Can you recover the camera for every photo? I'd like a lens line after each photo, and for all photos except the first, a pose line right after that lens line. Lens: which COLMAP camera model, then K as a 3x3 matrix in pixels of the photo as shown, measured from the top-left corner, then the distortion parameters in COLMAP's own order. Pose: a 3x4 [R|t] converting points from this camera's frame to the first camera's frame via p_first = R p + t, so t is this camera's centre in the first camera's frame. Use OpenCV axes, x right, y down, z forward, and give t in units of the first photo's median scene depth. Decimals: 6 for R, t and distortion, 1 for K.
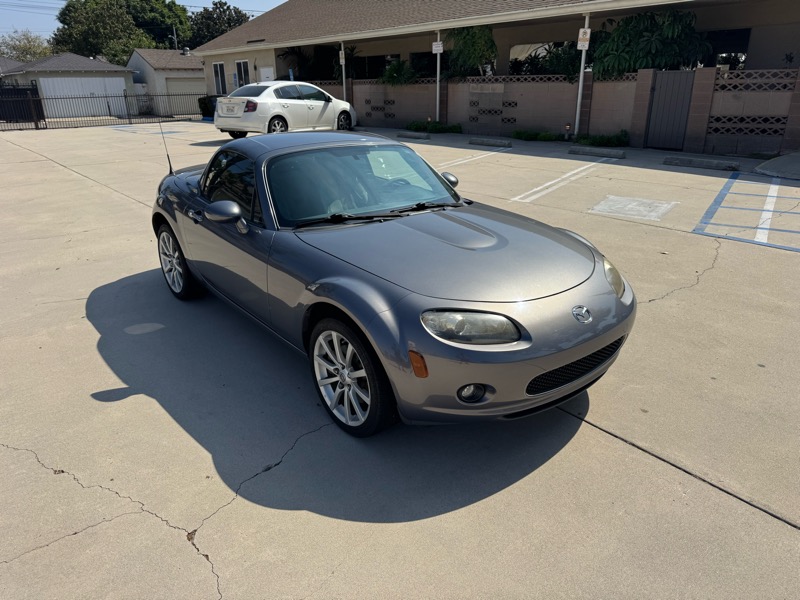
lens RADIAL K [[568.4, 0, 400.0], [0, 568.4, 300.0], [0, 0, 1]] dist [0.022323, -0.026546]
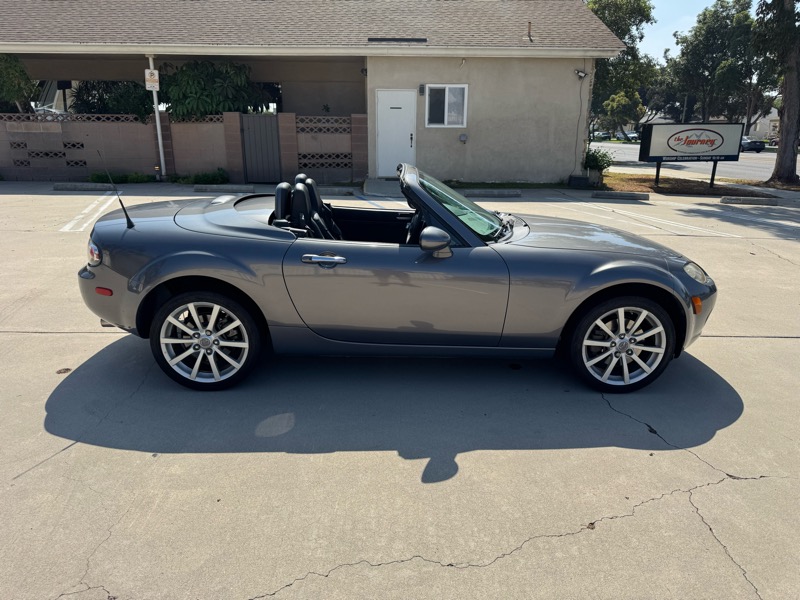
lens RADIAL K [[561.4, 0, 404.7], [0, 561.4, 308.7], [0, 0, 1]] dist [0.029928, -0.047269]
pose [[0.604926, -0.223307, 0.764329, -0.309146], [0.266919, 0.961204, 0.069573, -0.035089], [-0.750212, 0.161927, 0.641062, 0.139048]]
